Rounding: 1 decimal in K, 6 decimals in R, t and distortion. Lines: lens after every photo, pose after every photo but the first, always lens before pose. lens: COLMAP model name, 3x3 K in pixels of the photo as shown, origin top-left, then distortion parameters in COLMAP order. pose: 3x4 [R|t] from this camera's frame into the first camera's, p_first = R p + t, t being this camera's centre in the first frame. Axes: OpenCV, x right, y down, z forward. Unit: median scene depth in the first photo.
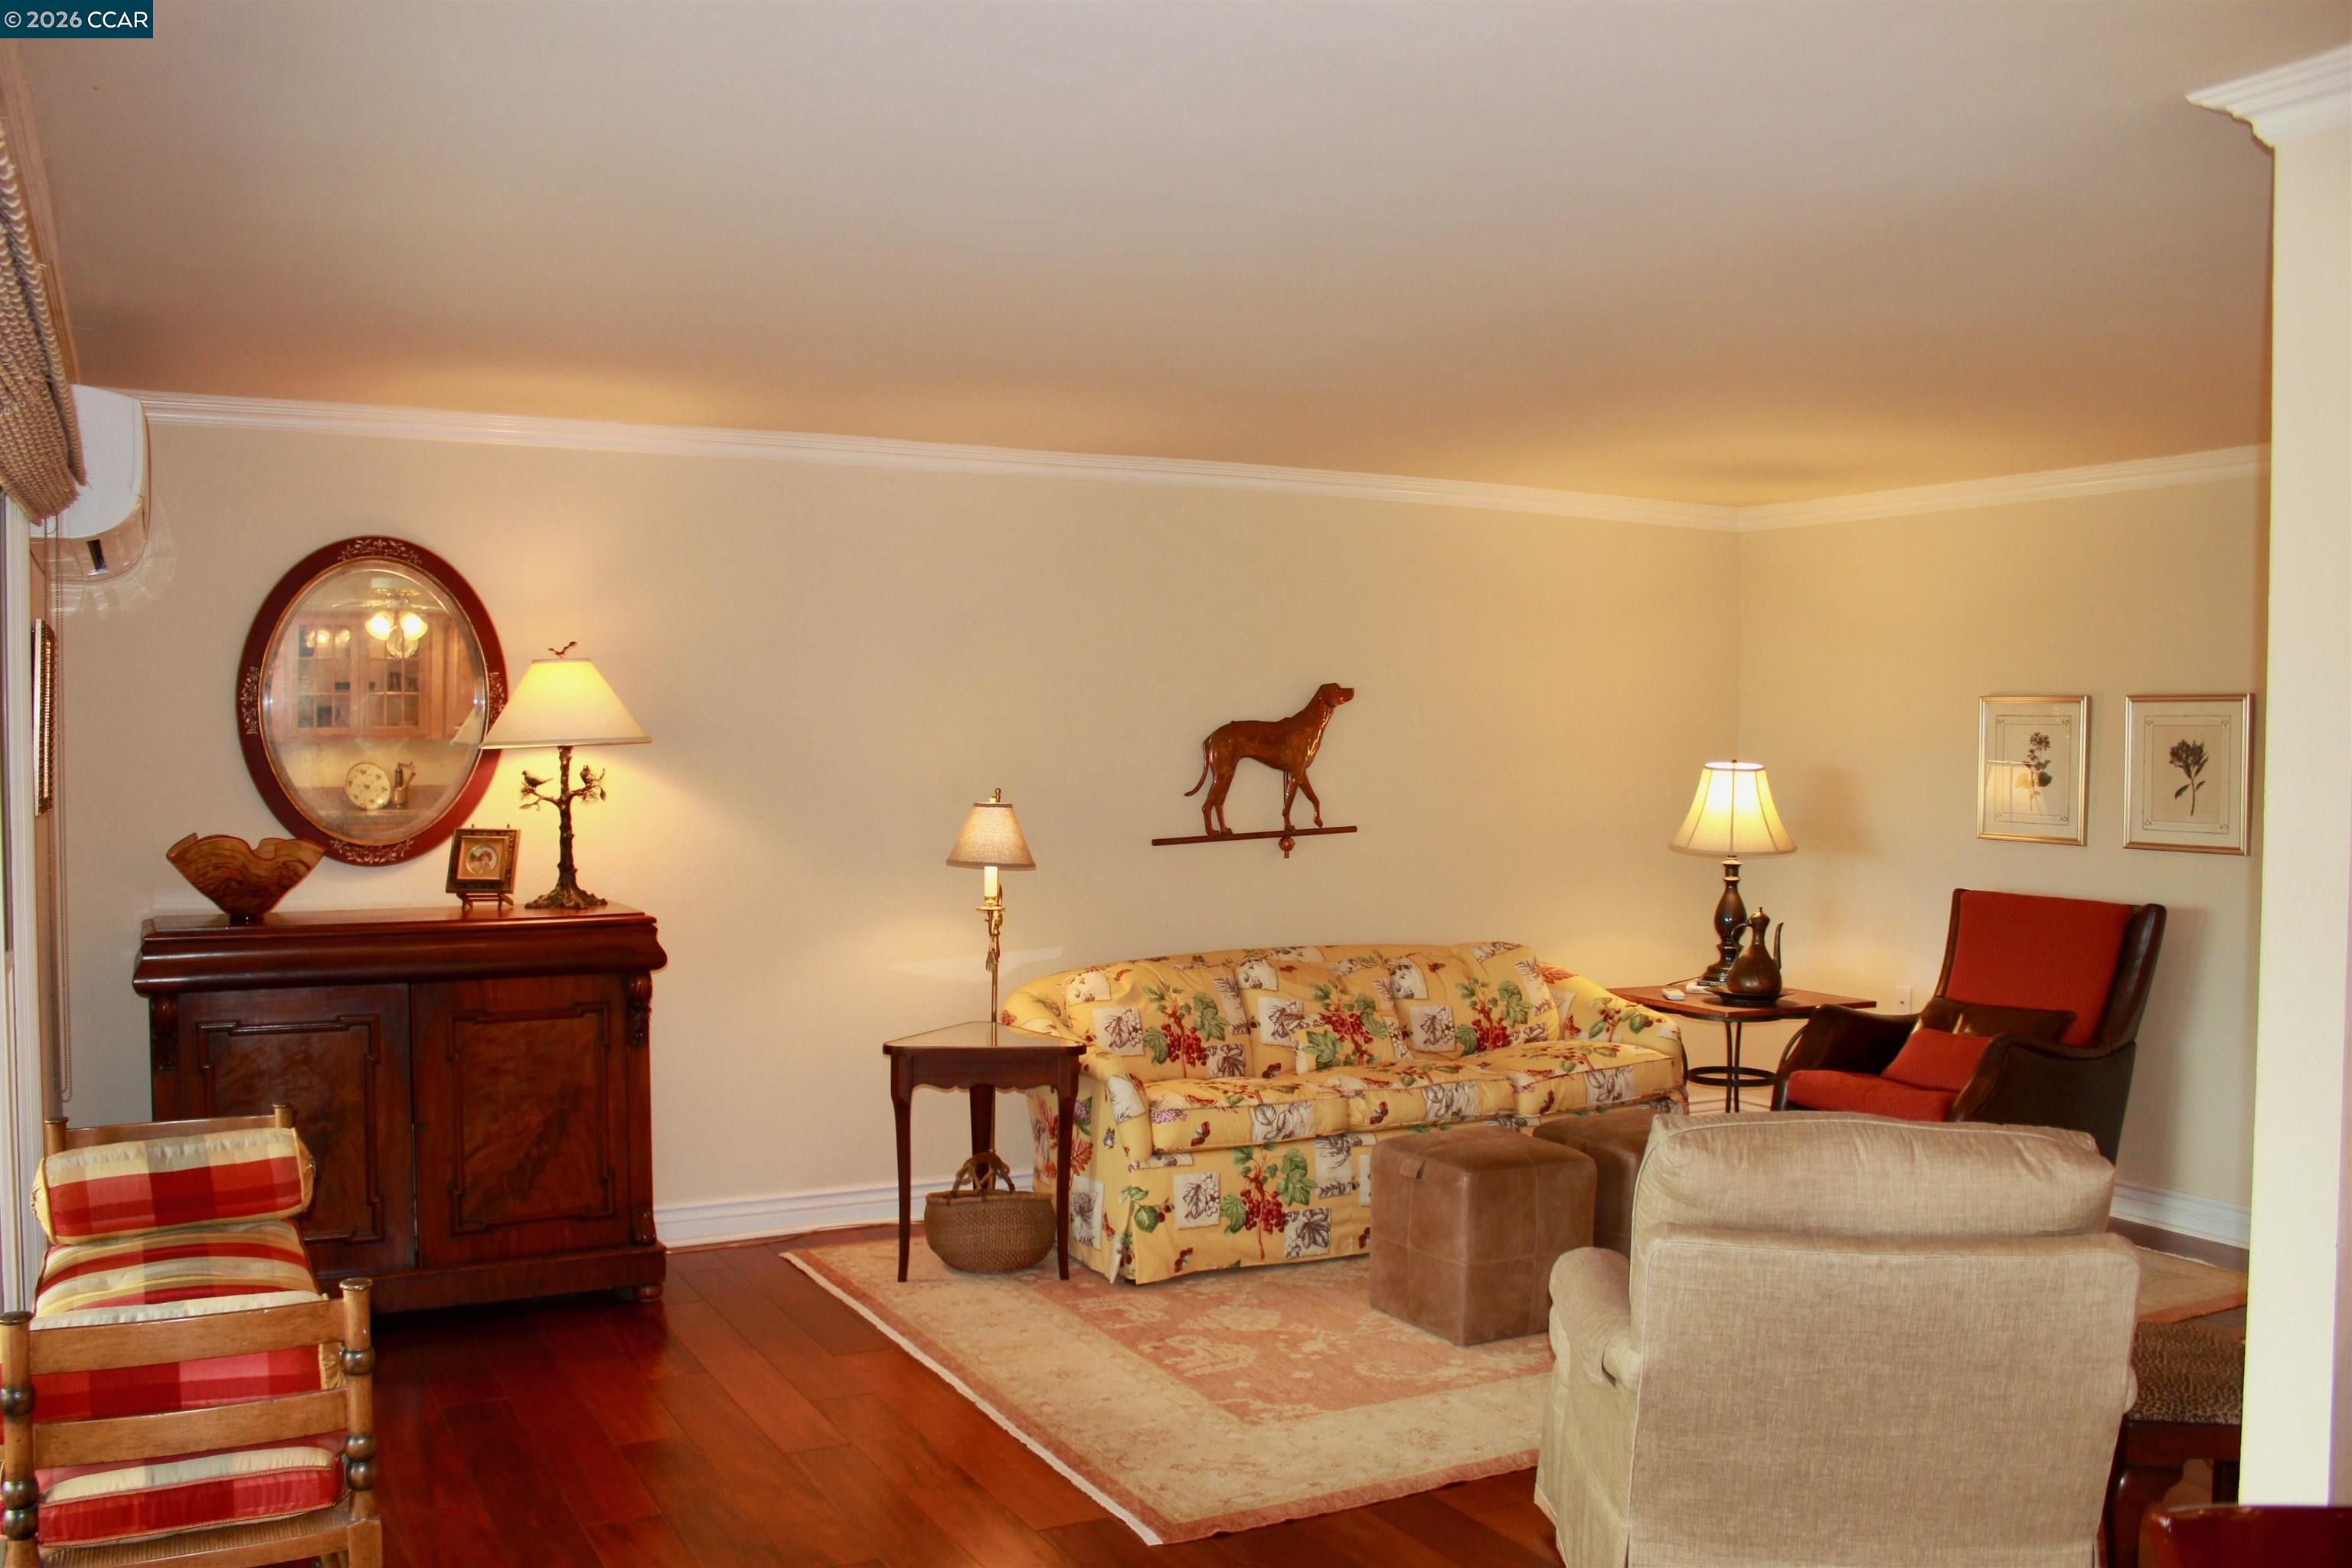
lens RADIAL K [[1968.8, 0, 1142.2], [0, 1968.8, 833.7], [0, 0, 1]] dist [-0.164998, 0.144653]
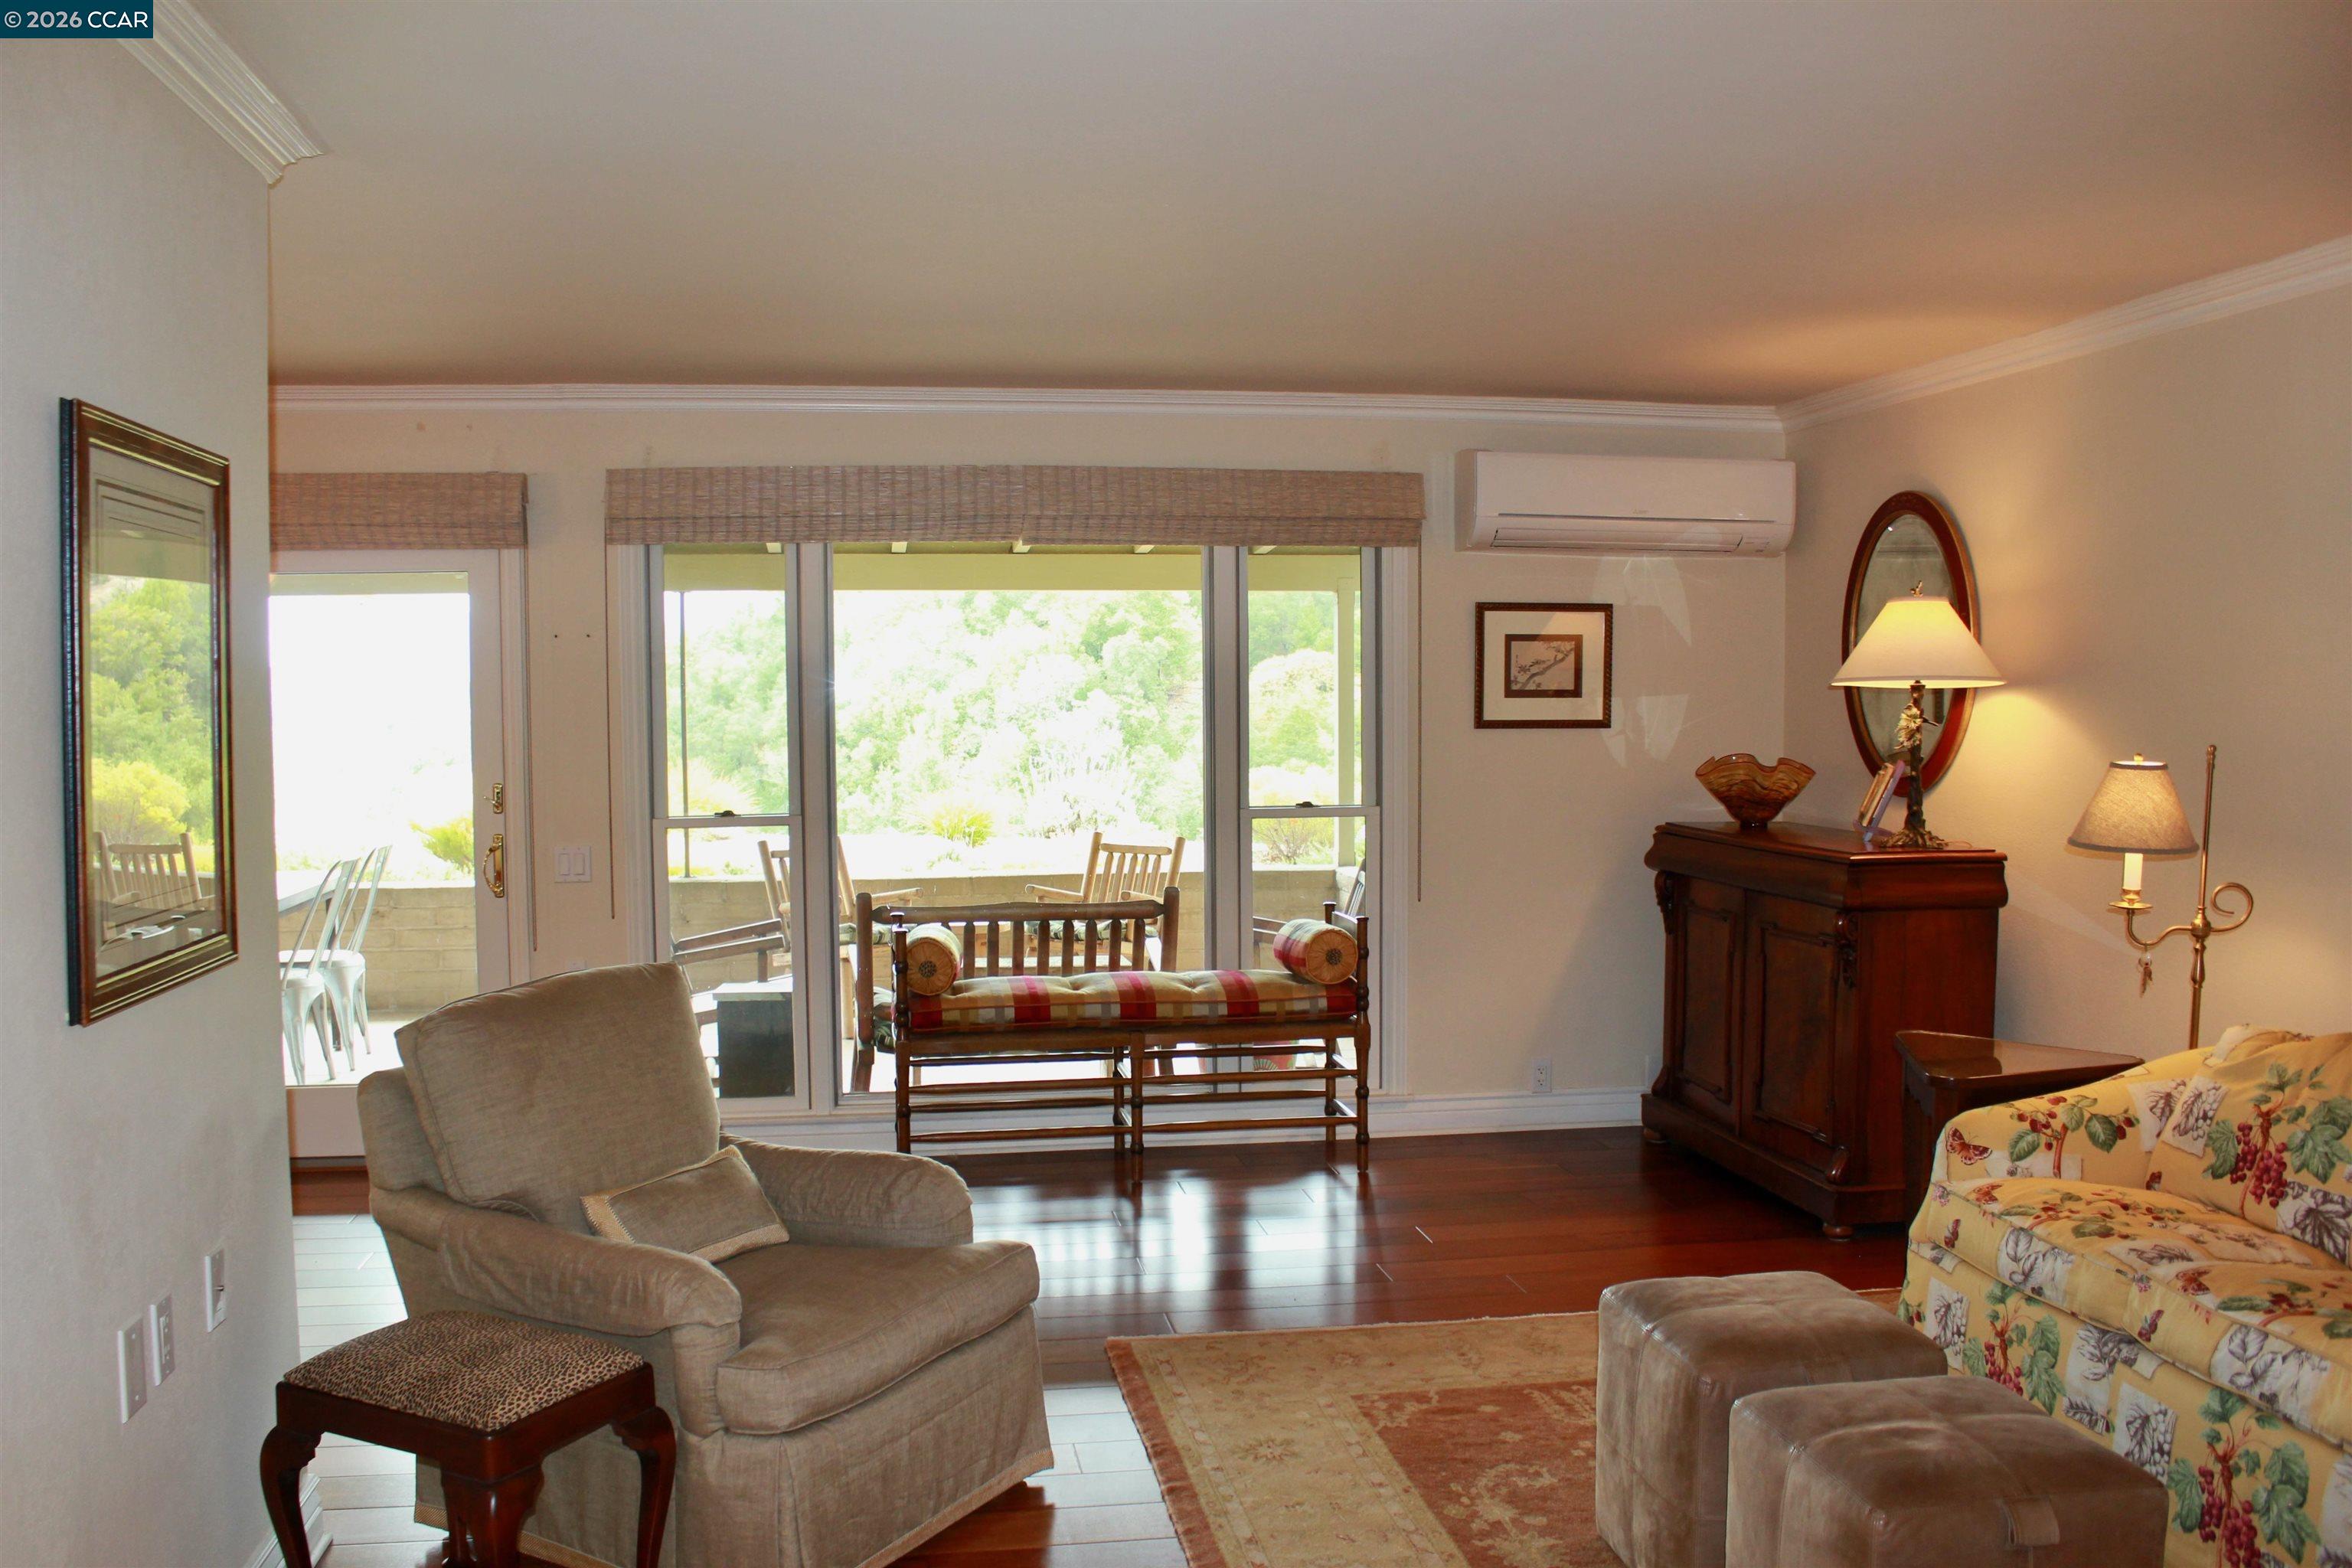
lens RADIAL K [[1968.8, 0, 1142.2], [0, 1968.8, 833.7], [0, 0, 1]] dist [-0.164998, 0.144653]
pose [[-0.325417, 0.063166, -0.943458, 0.788590], [-0.044673, 0.995625, 0.082067, -0.034221], [0.944515, 0.068853, -0.321172, 0.967272]]
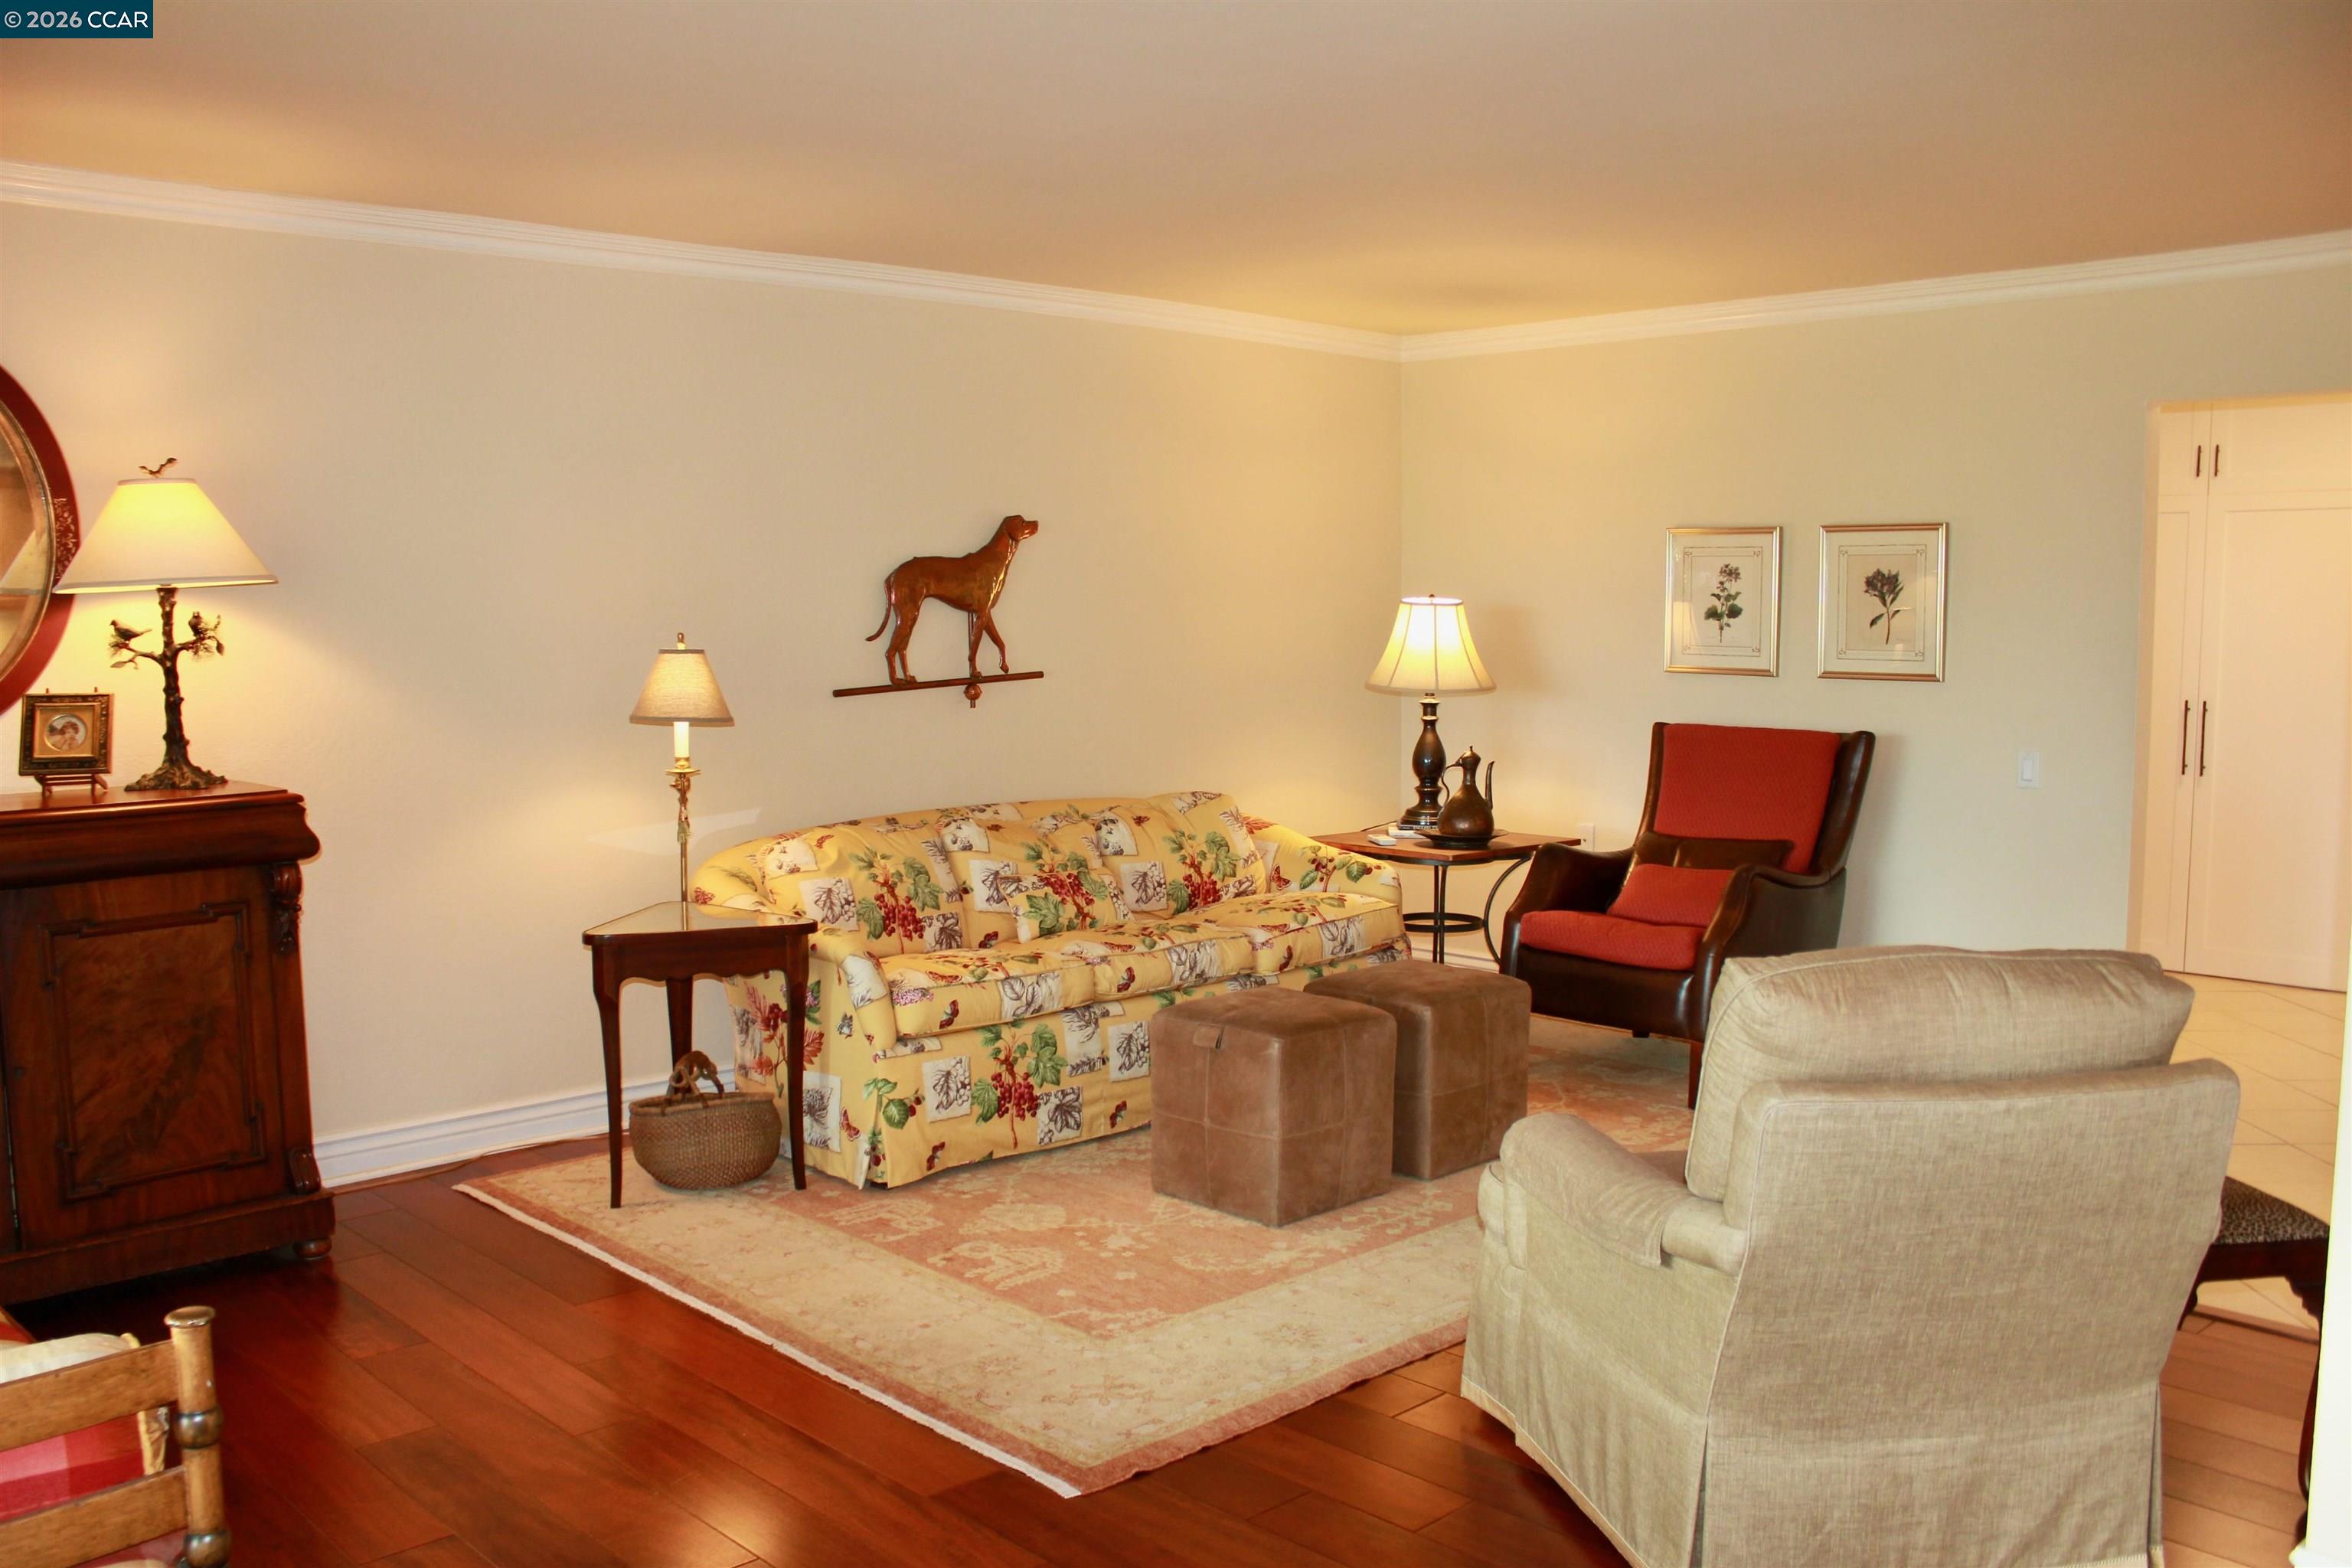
lens RADIAL K [[1968.8, 0, 1142.2], [0, 1968.8, 833.7], [0, 0, 1]] dist [-0.164998, 0.144653]
pose [[0.962371, -0.042410, 0.268409, -0.125766], [0.024321, 0.997225, 0.070363, 0.010898], [-0.270648, -0.061187, 0.960732, 0.128587]]
